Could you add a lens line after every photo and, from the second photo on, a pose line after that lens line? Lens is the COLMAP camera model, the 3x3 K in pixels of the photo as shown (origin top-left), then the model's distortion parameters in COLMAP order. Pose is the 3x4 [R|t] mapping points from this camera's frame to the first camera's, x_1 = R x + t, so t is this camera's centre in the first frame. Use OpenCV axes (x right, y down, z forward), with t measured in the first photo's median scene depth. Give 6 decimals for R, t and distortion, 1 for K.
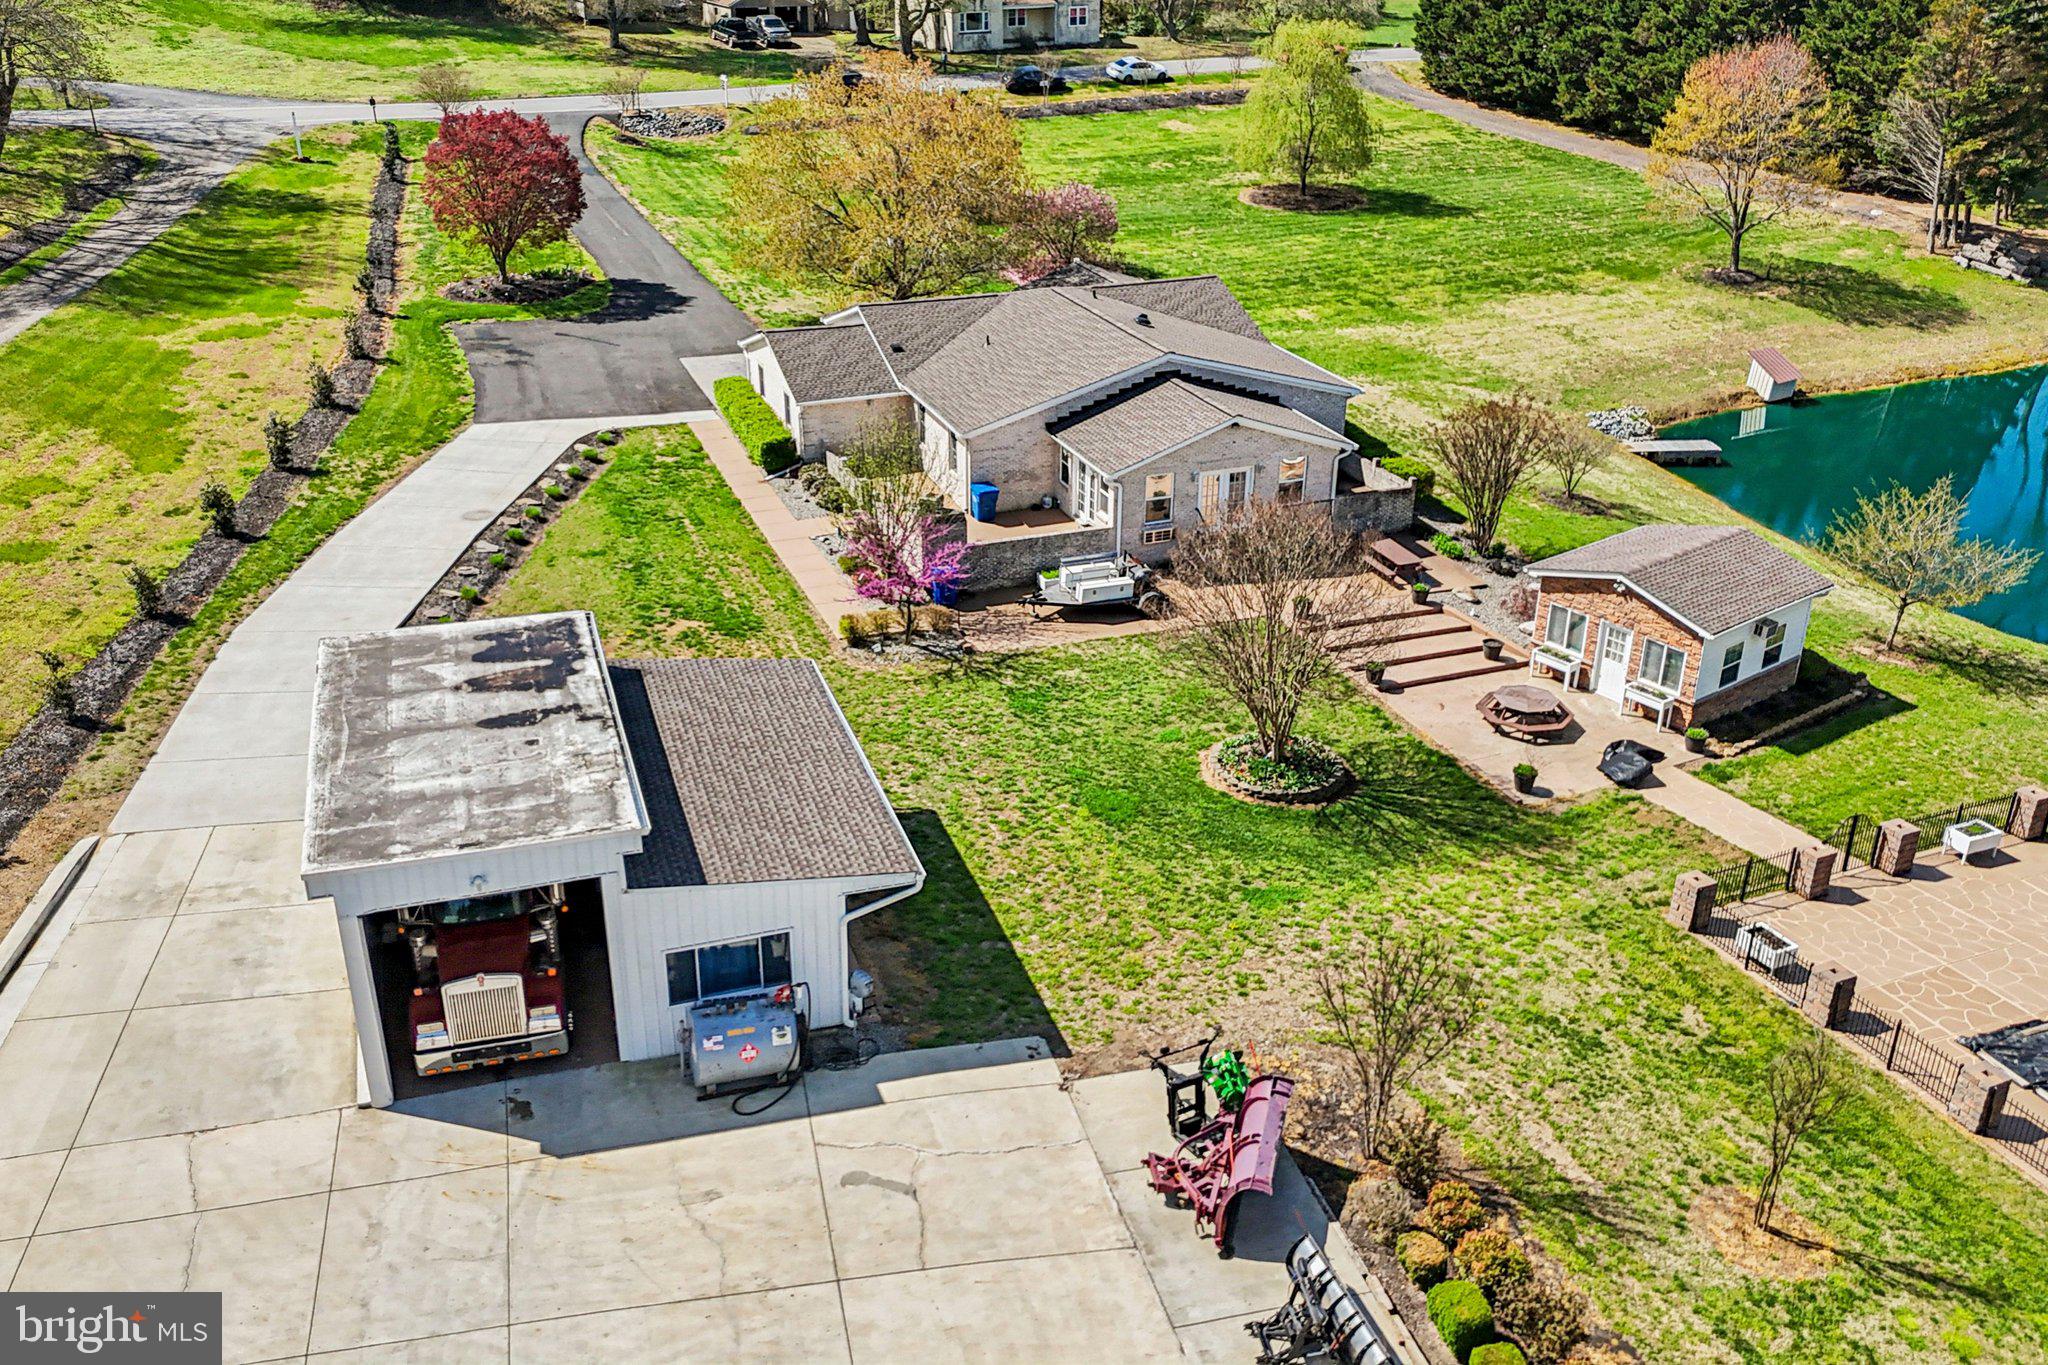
lens RADIAL K [[1769.1, 0, 1024.0], [0, 1769.1, 682.5], [0, 0, 1]] dist [0.103388, -0.157131]
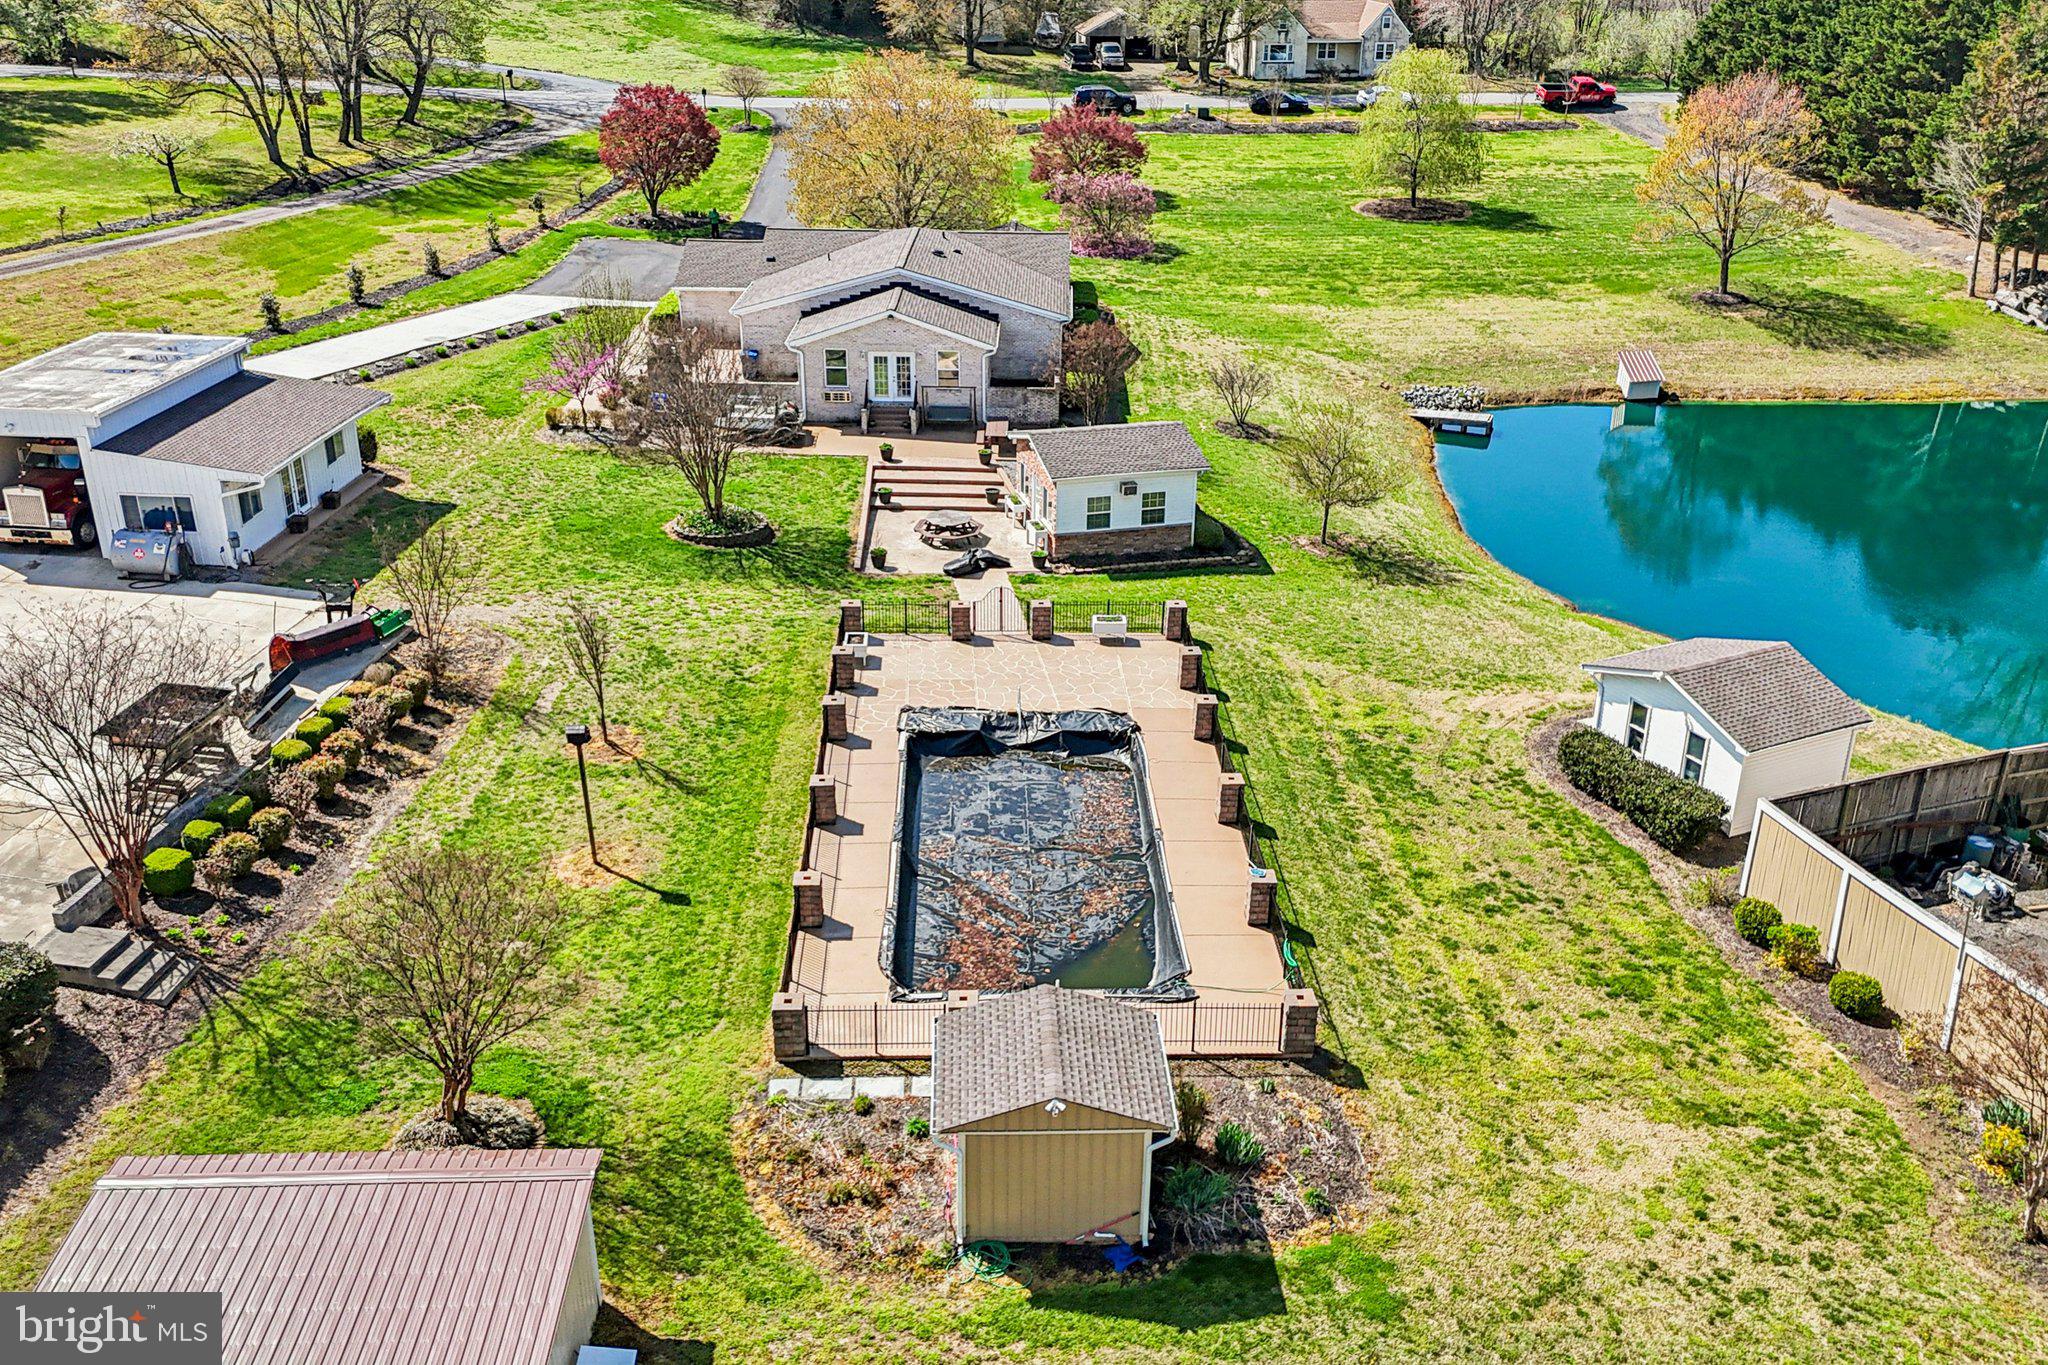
lens RADIAL K [[1769.1, 0, 1024.0], [0, 1769.1, 682.5], [0, 0, 1]] dist [0.103388, -0.157131]
pose [[0.925555, 0.155008, -0.345427, 0.738826], [-0.164390, 0.986393, 0.002160, 0.108179], [0.341062, 0.054786, 0.938443, -0.200703]]
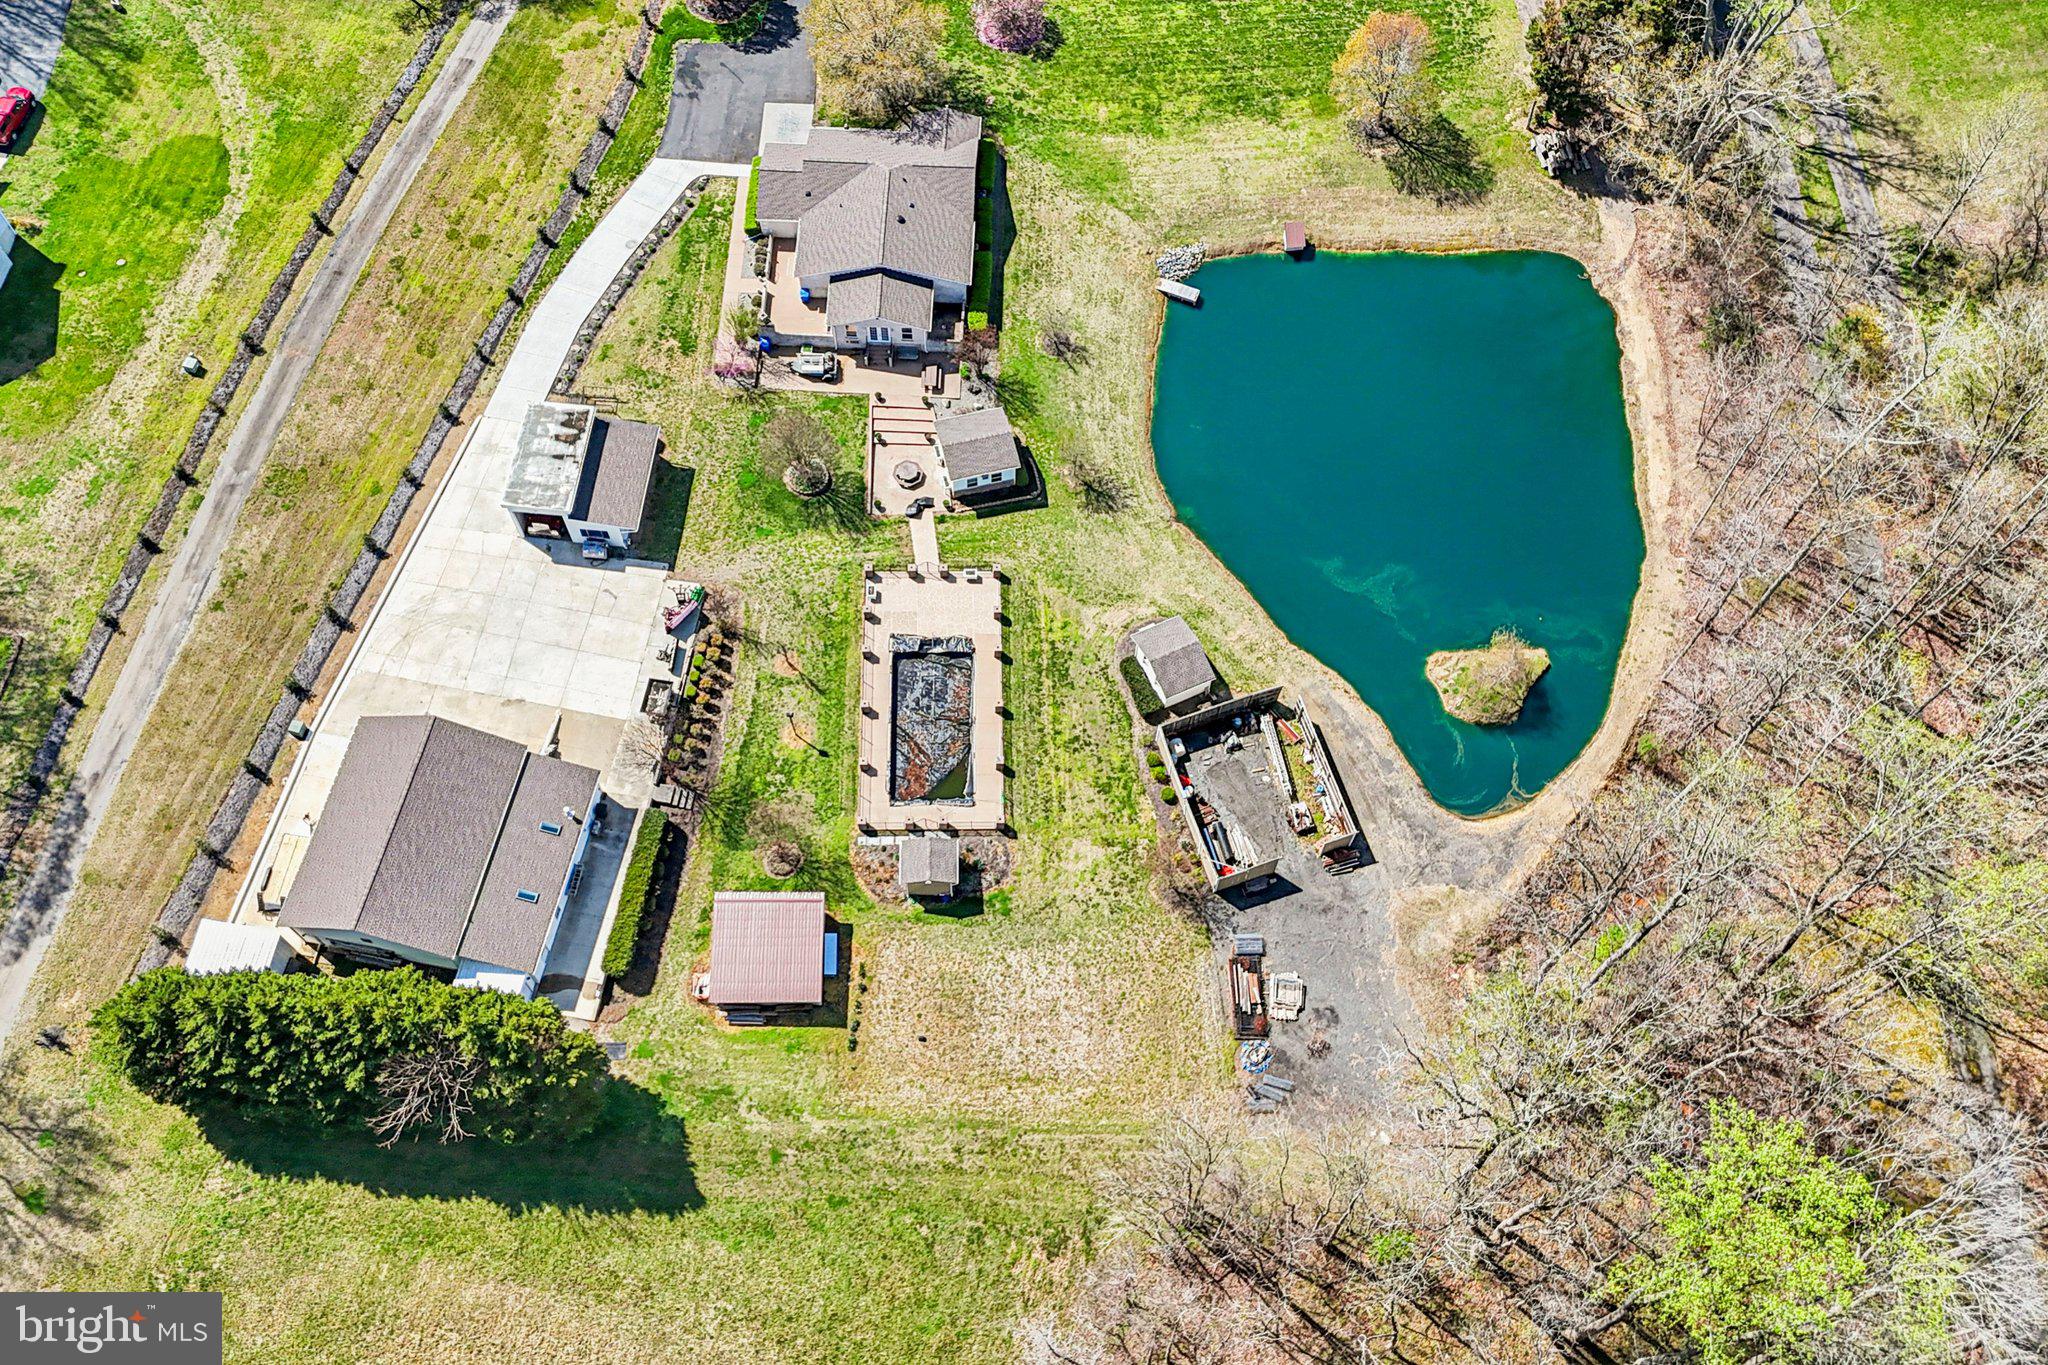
lens RADIAL K [[1740.4, 0, 1024.0], [0, 1740.4, 682.5], [0, 0, 1]] dist [0.146712, -0.305012]
pose [[0.919798, 0.351336, -0.174744, 1.010253], [-0.175161, 0.766126, 0.618361, -1.444595], [0.351128, -0.538159, 0.766221, -1.277516]]
